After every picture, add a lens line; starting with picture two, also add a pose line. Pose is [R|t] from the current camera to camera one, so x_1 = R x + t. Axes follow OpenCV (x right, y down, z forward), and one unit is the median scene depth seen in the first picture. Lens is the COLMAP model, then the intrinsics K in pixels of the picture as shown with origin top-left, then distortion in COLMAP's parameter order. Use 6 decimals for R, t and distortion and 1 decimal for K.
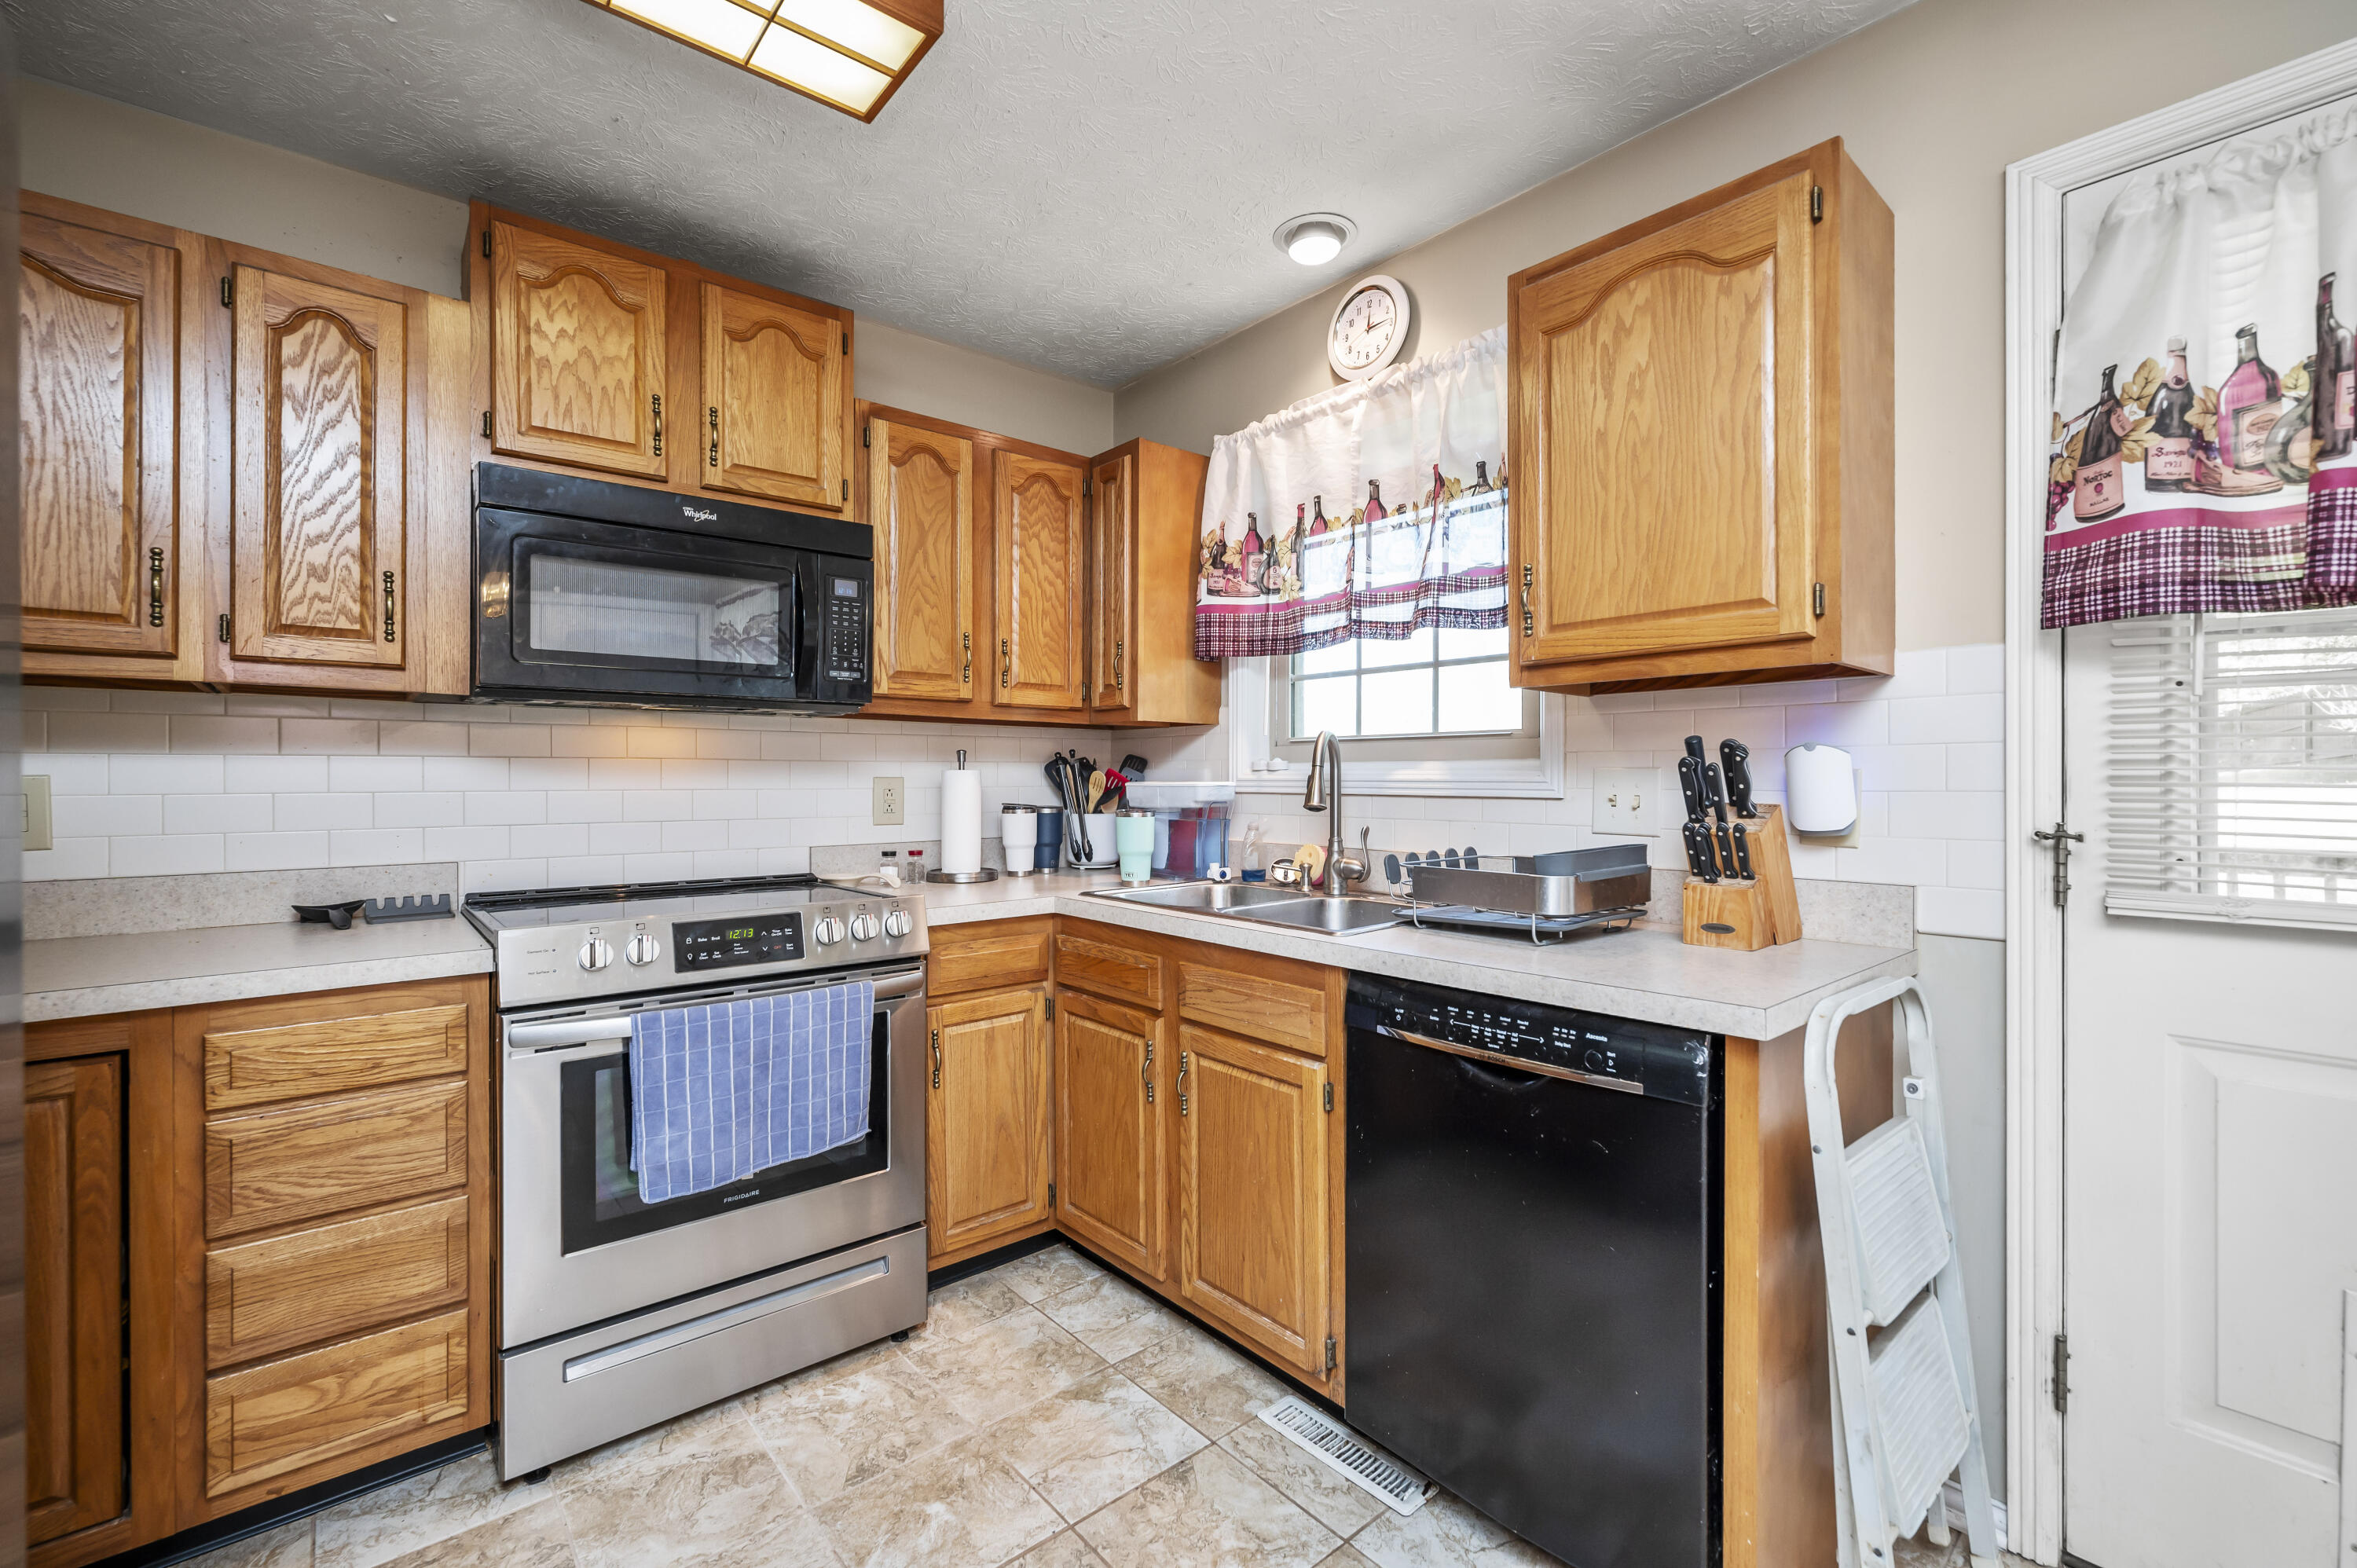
lens RADIAL K [[1001.2, 0, 1184.7], [0, 1001.2, 775.5], [0, 0, 1]] dist [-0.002107, 0.000054]
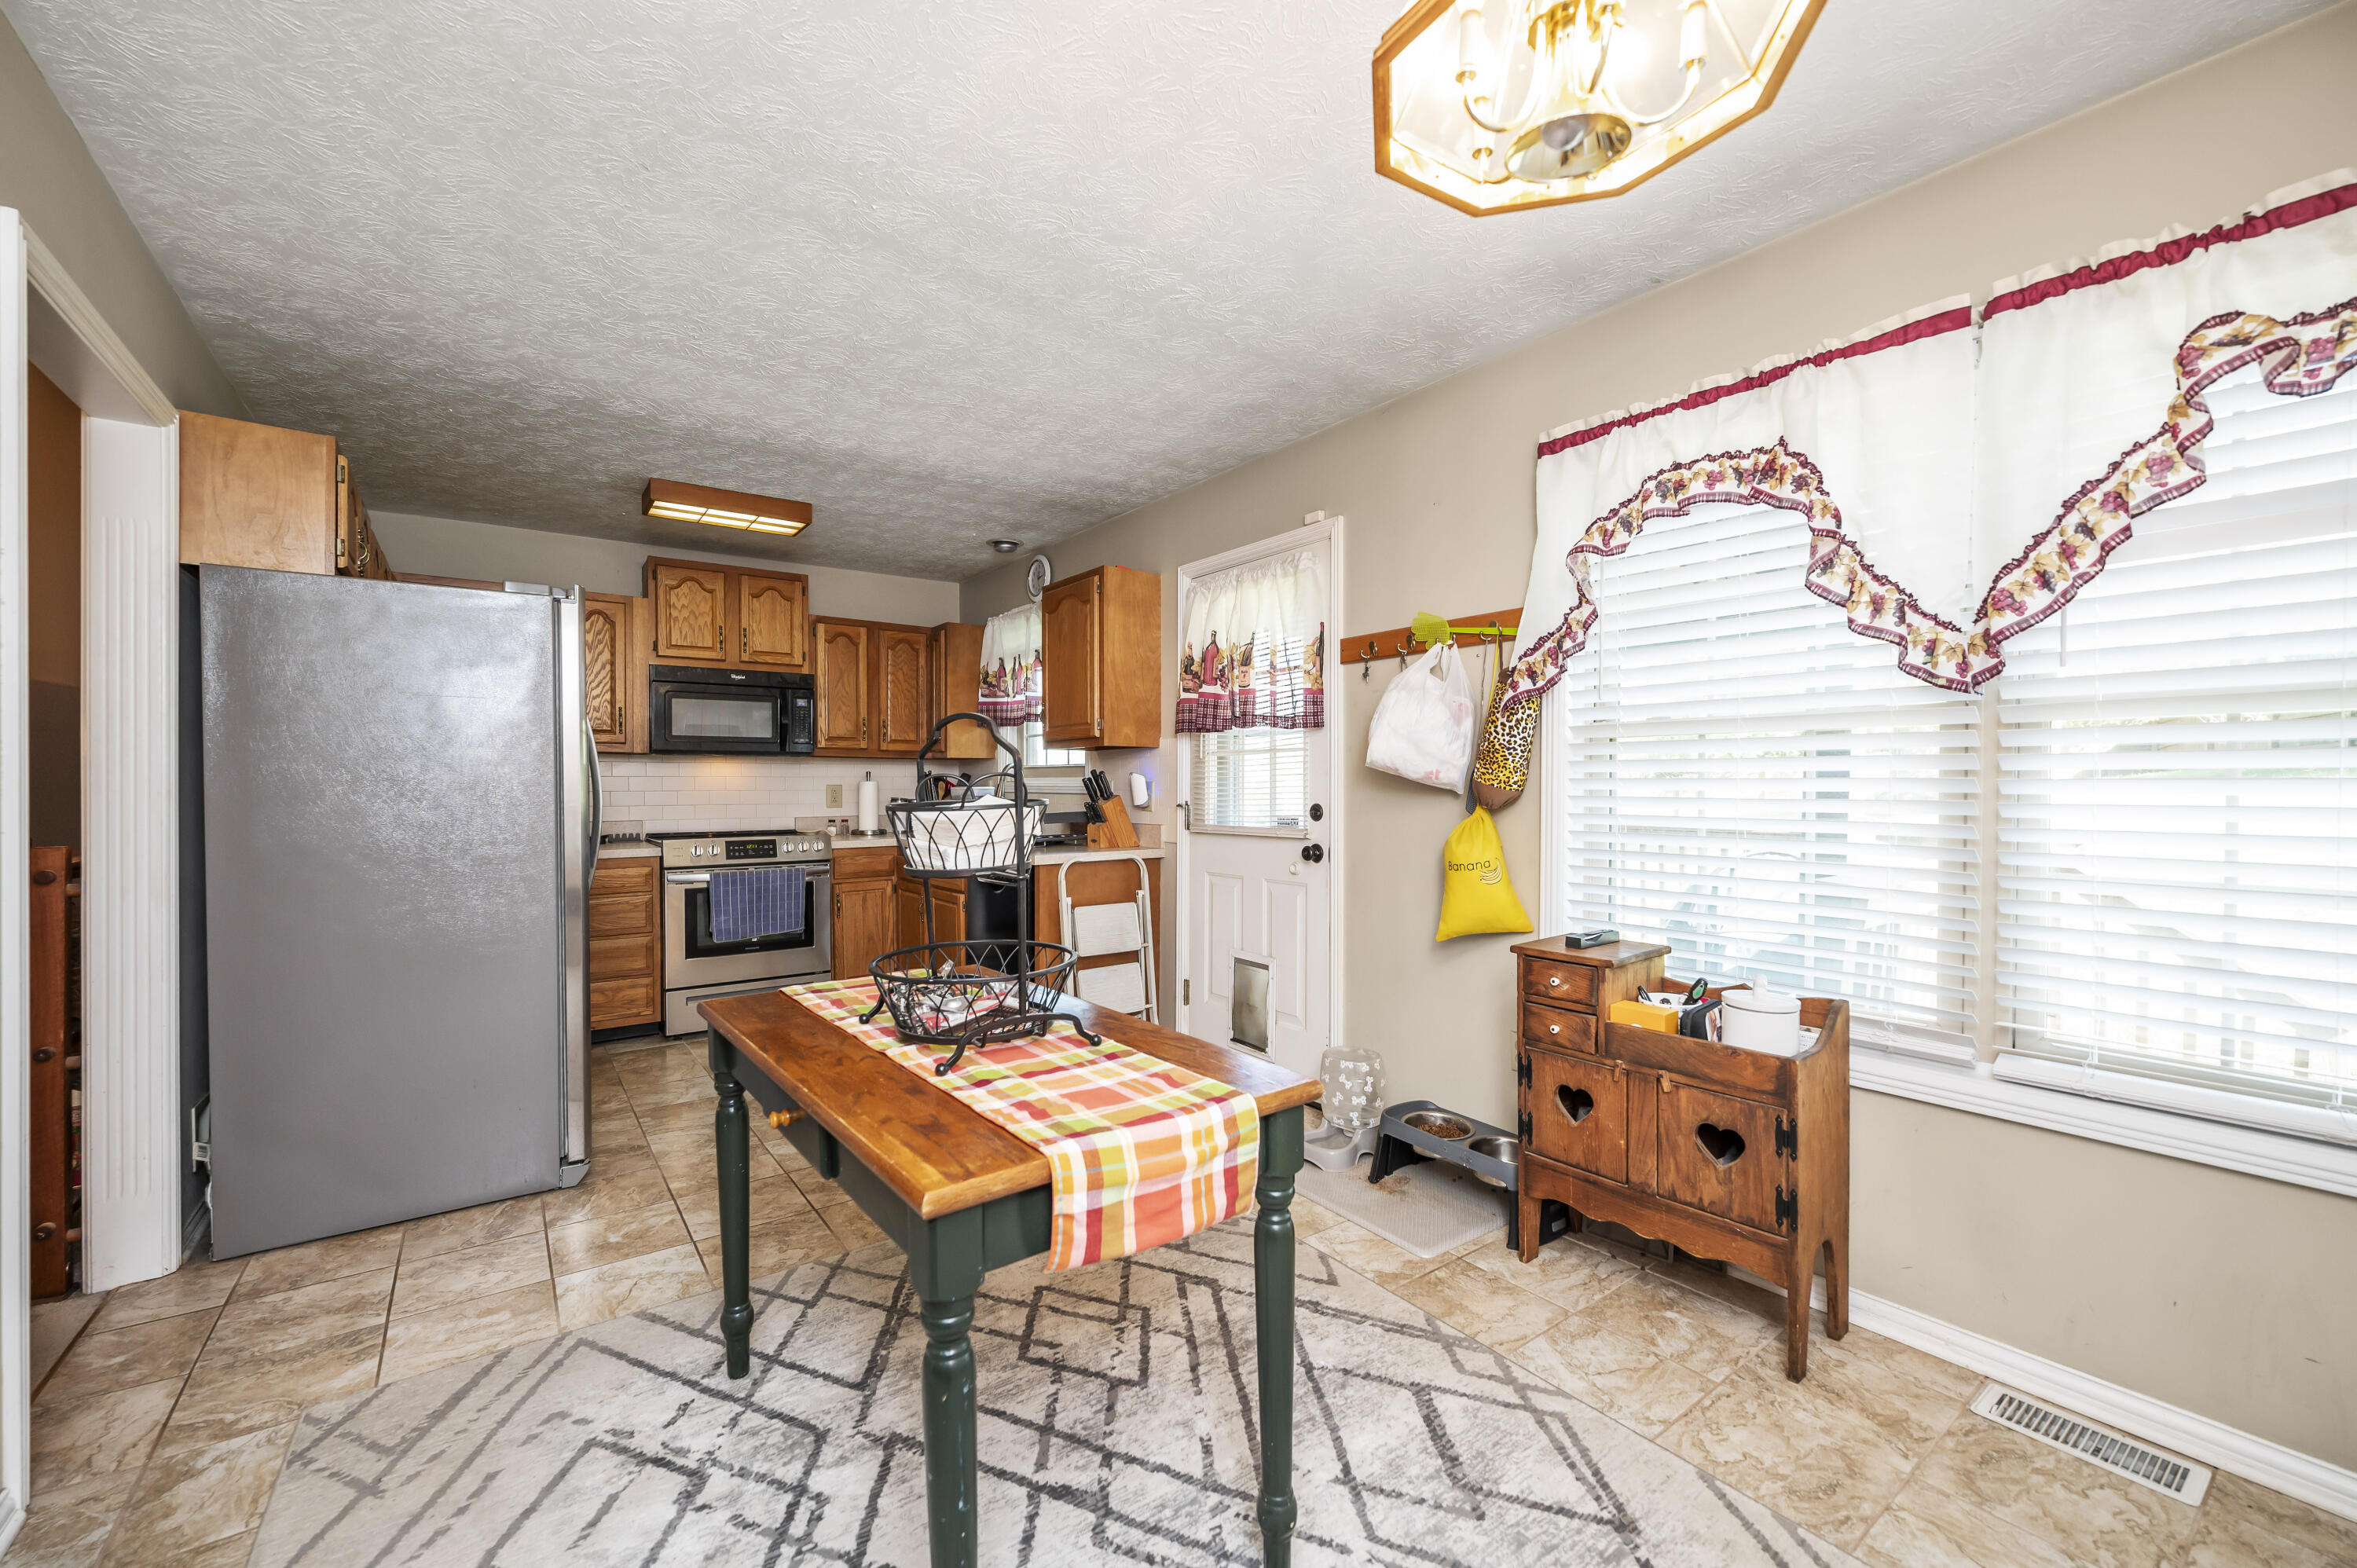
lens RADIAL K [[935.0, 0, 1171.5], [0, 935.0, 789.7], [0, 0, 1]] dist [-0.001284, 0.000901]
pose [[0.997305, -0.003605, -0.073283, 0.724928], [0.004075, 0.999972, 0.006264, 0.002632], [0.073258, -0.006546, 0.997292, -1.179194]]
